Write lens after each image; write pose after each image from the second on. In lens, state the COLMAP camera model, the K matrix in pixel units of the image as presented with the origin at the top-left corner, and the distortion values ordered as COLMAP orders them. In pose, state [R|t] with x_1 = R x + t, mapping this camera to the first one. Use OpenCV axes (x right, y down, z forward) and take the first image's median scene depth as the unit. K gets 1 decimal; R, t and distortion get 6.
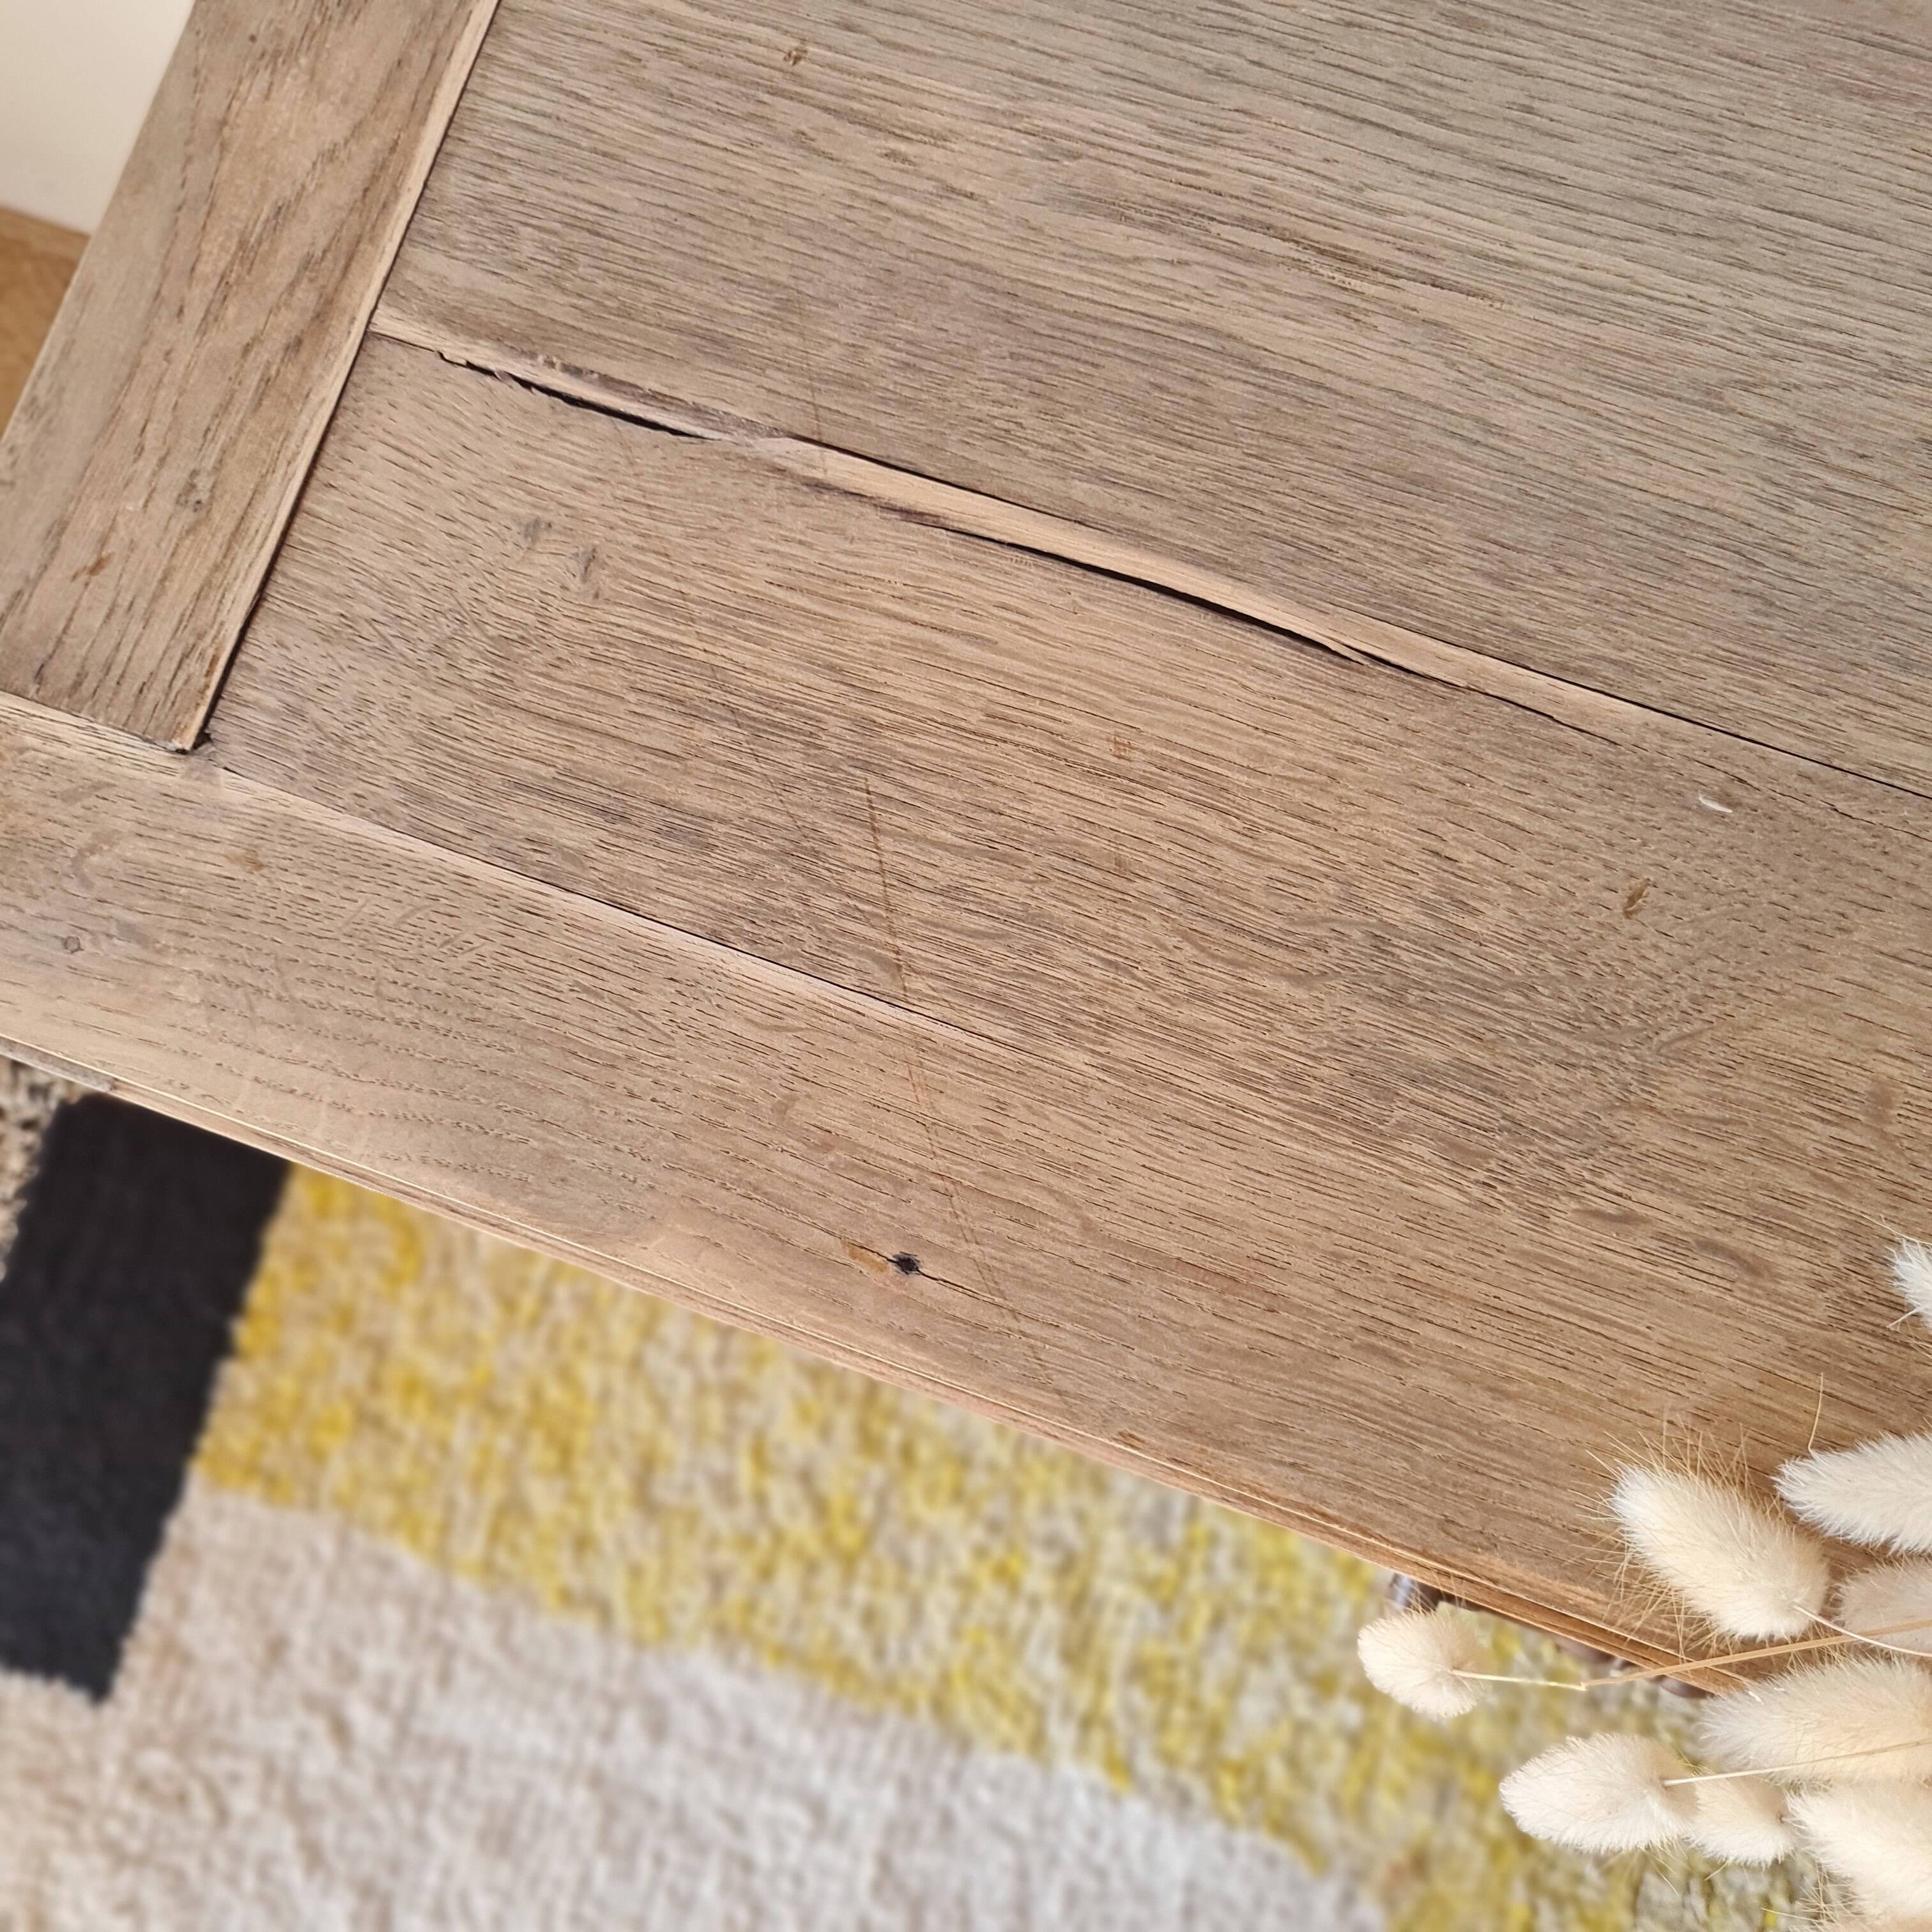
lens RADIAL K [[1951.5, 0, 975.2], [0, 1951.5, 980.2], [0, 0, 1]] dist [0.018299, 0.000000]
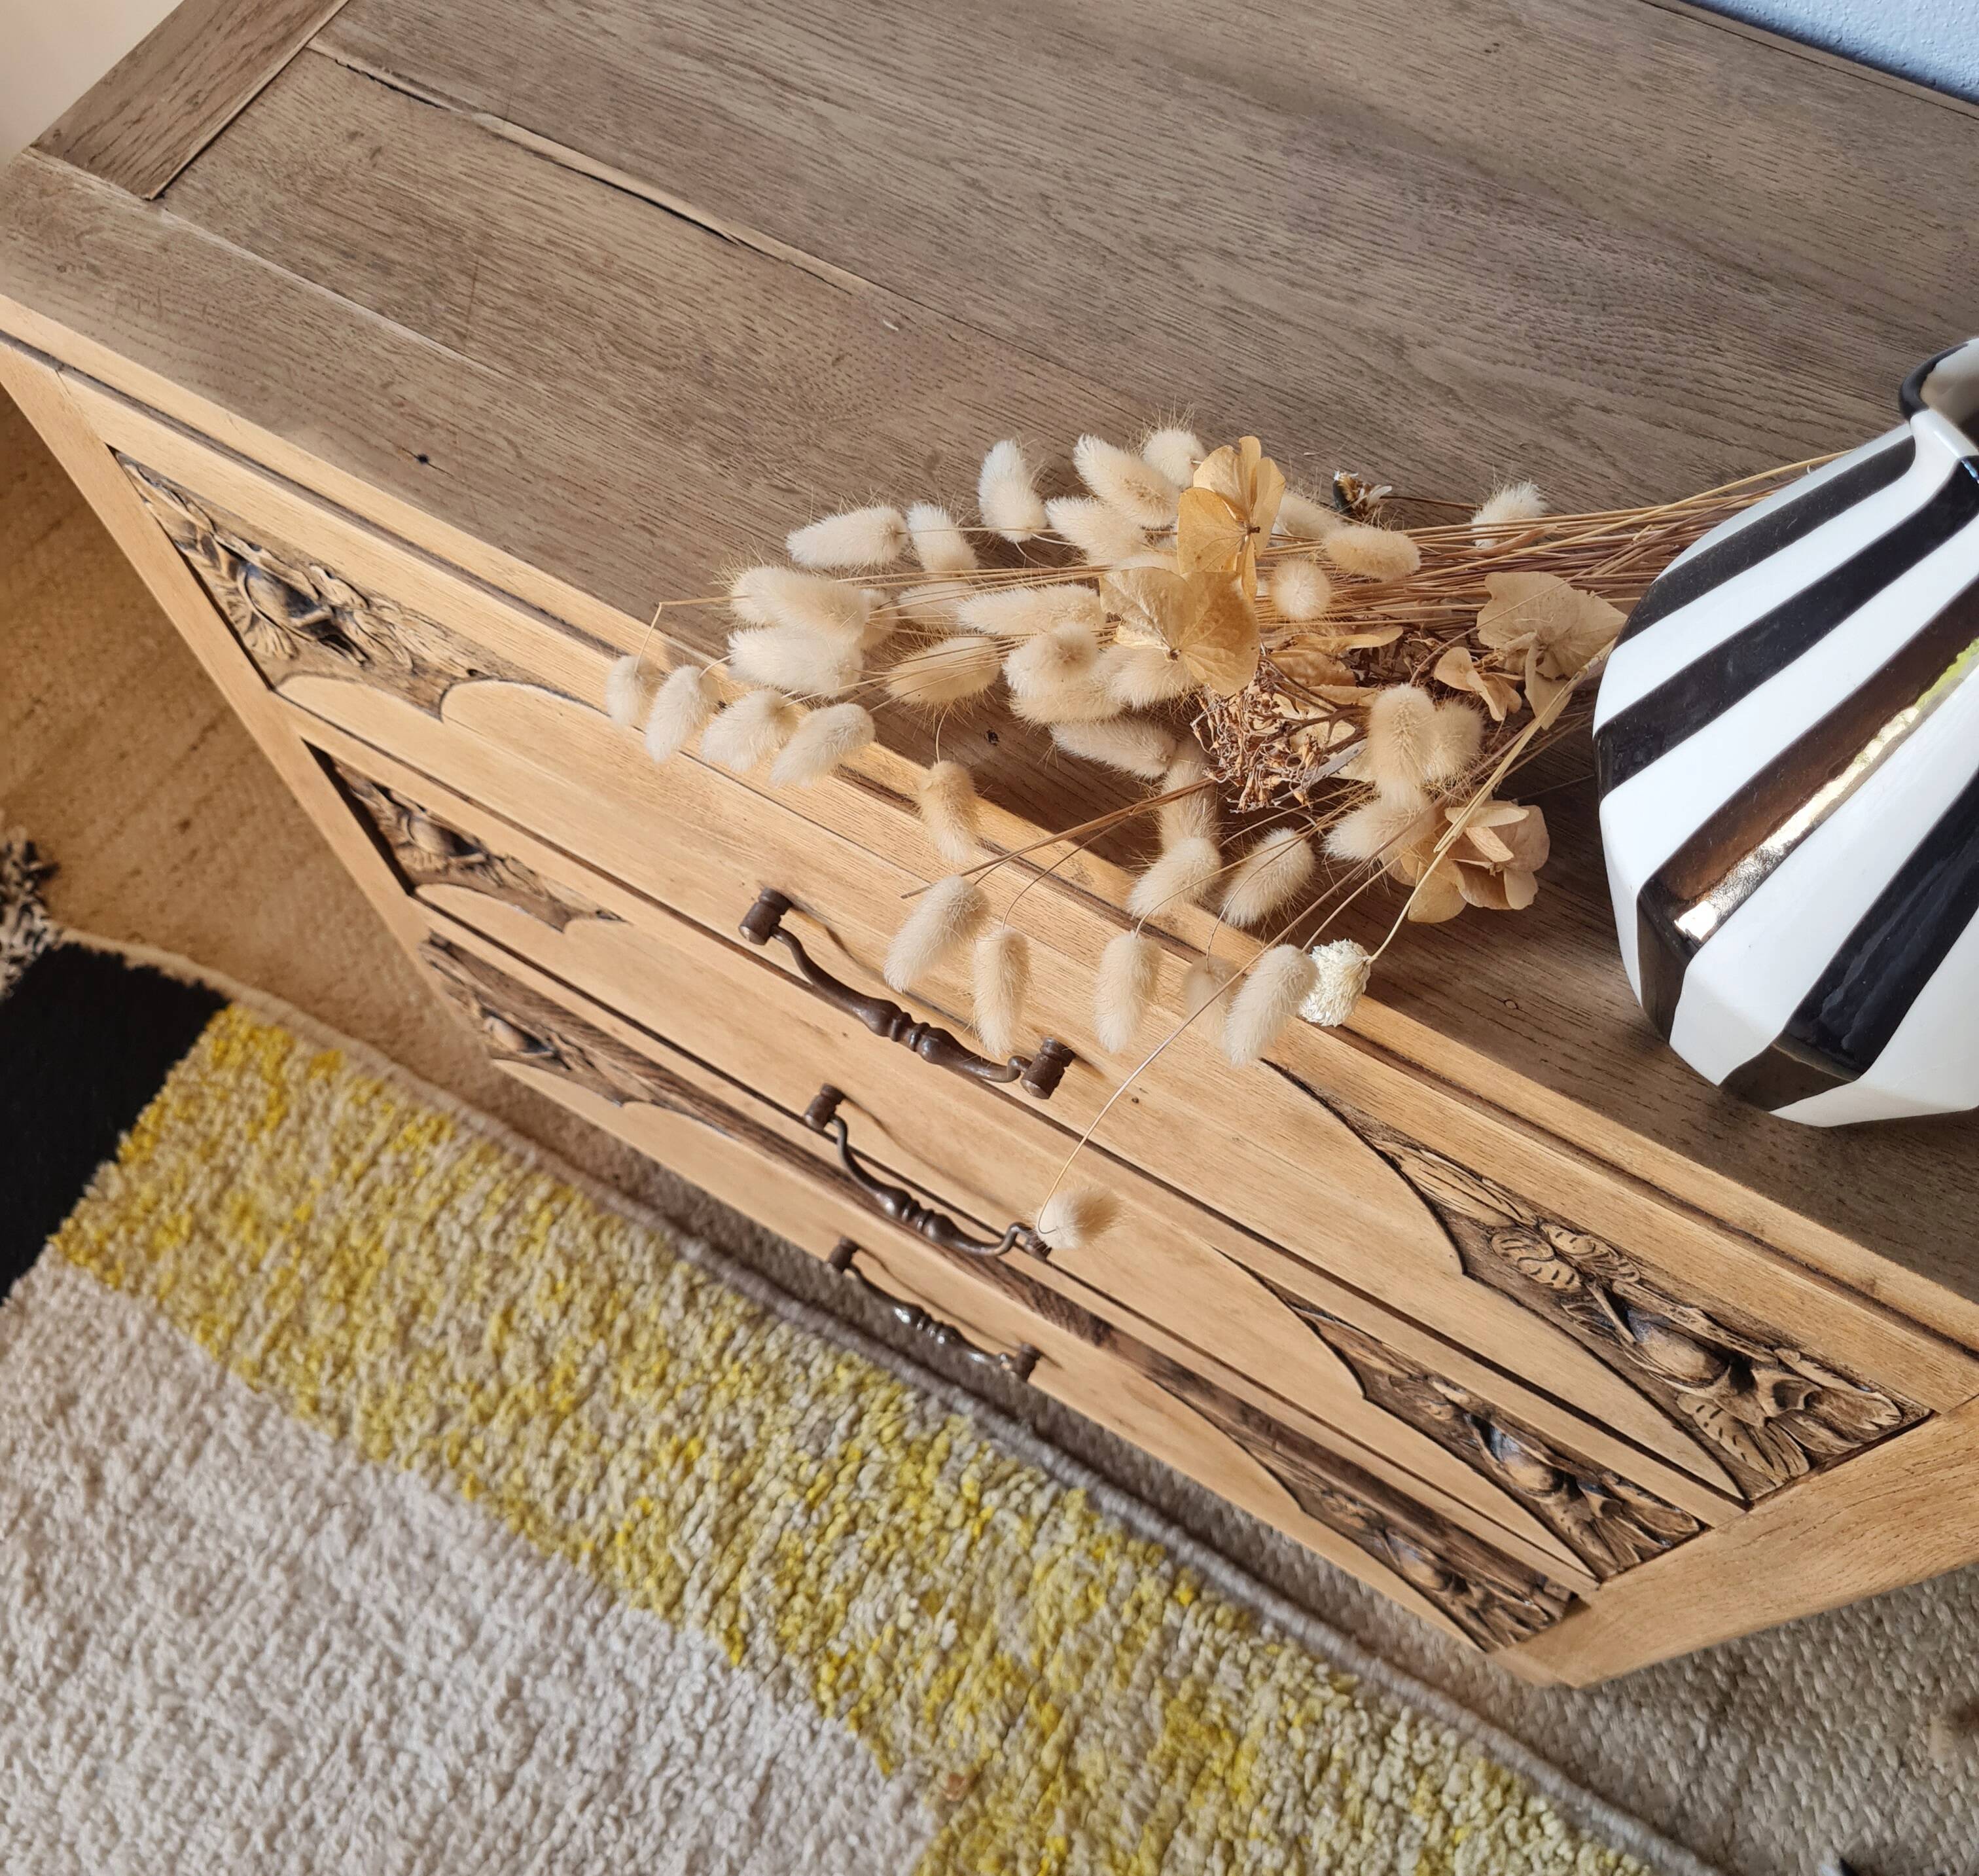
lens RADIAL K [[1987.1, 0, 974.3], [0, 1987.1, 918.4], [0, 0, 1]] dist [0.027092, 0.000000]
pose [[0.980332, 0.180557, -0.079675, 0.228334], [-0.195978, 0.938235, -0.285144, 0.318364], [0.023269, 0.295150, 0.955167, -0.223644]]
